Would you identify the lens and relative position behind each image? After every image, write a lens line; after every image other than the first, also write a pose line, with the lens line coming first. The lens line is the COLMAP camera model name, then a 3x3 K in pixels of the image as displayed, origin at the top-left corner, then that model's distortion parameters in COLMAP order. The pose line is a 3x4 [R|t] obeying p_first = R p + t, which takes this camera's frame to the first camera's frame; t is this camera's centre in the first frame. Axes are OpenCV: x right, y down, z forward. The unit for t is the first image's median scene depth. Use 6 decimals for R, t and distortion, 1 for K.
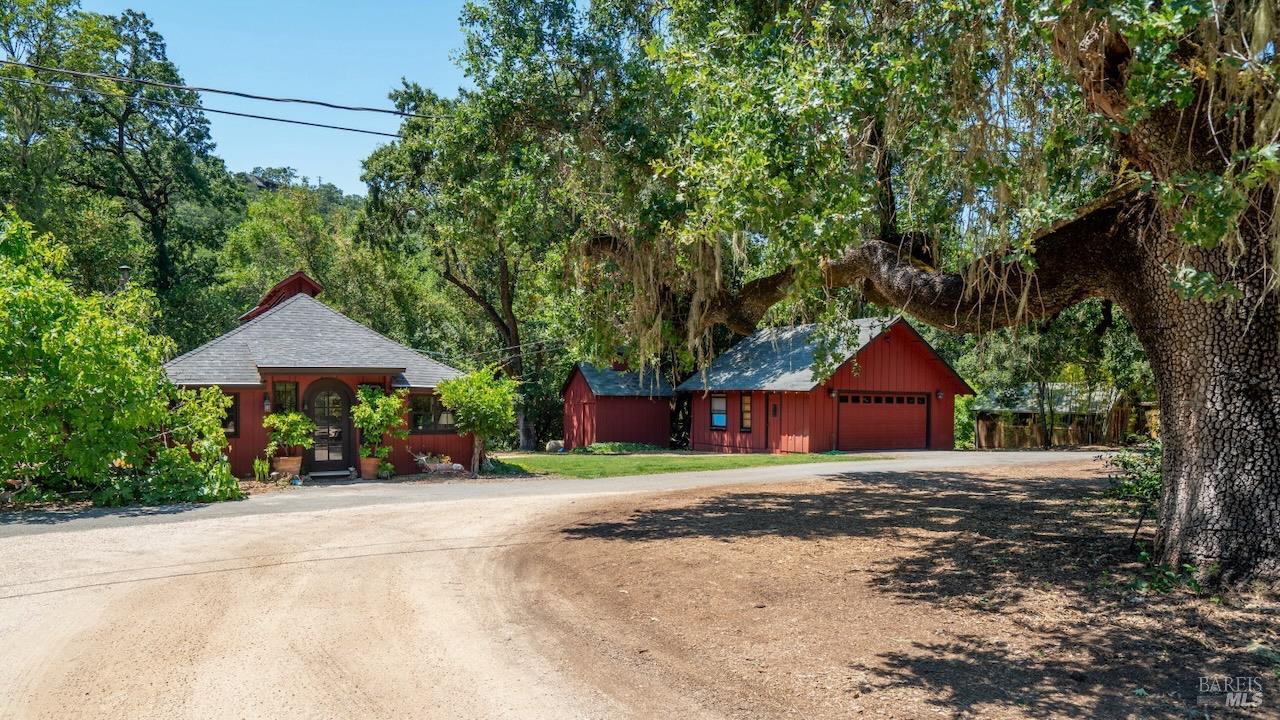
lens RADIAL K [[739.7, 0, 642.0], [0, 739.7, 396.9], [0, 0, 1]] dist [0.004421, 0.003159]
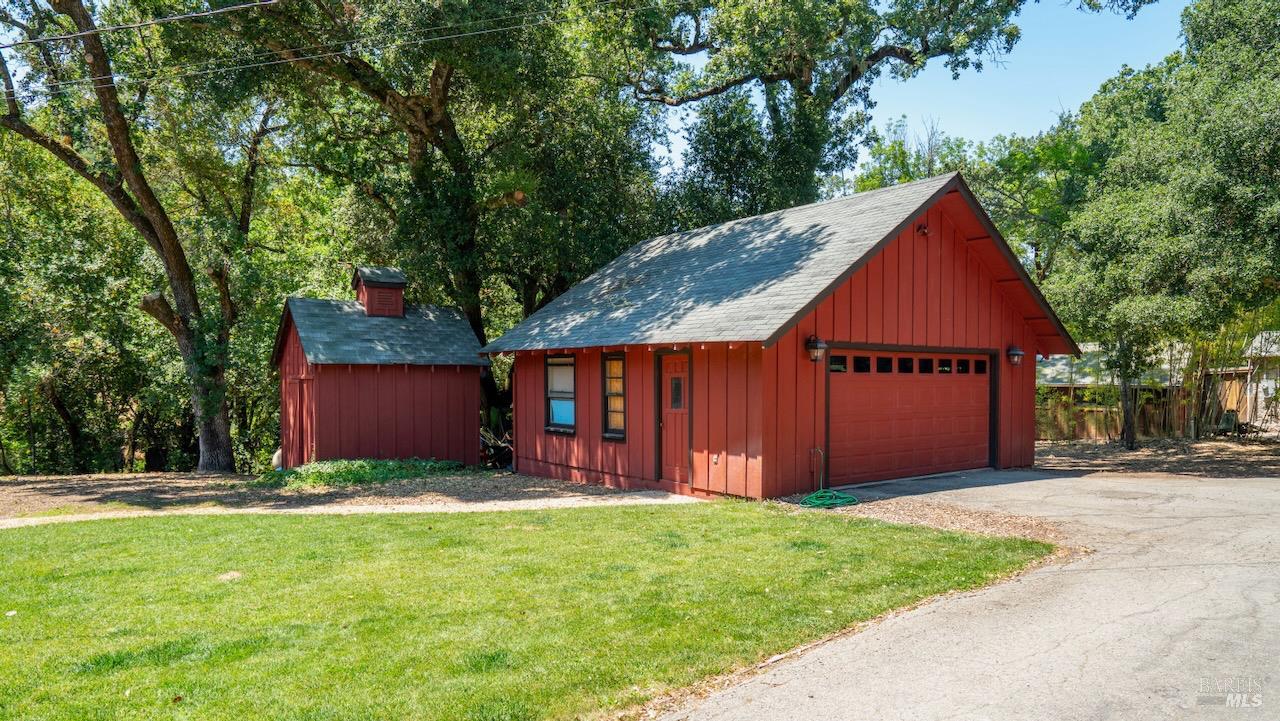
lens RADIAL K [[739.7, 0, 642.0], [0, 739.7, 397.4], [0, 0, 1]] dist [0.004421, 0.003159]
pose [[0.991549, -0.014462, 0.128923, 0.105221], [0.010240, 0.999391, 0.033357, 0.006898], [-0.129327, -0.031755, 0.991093, 0.584142]]
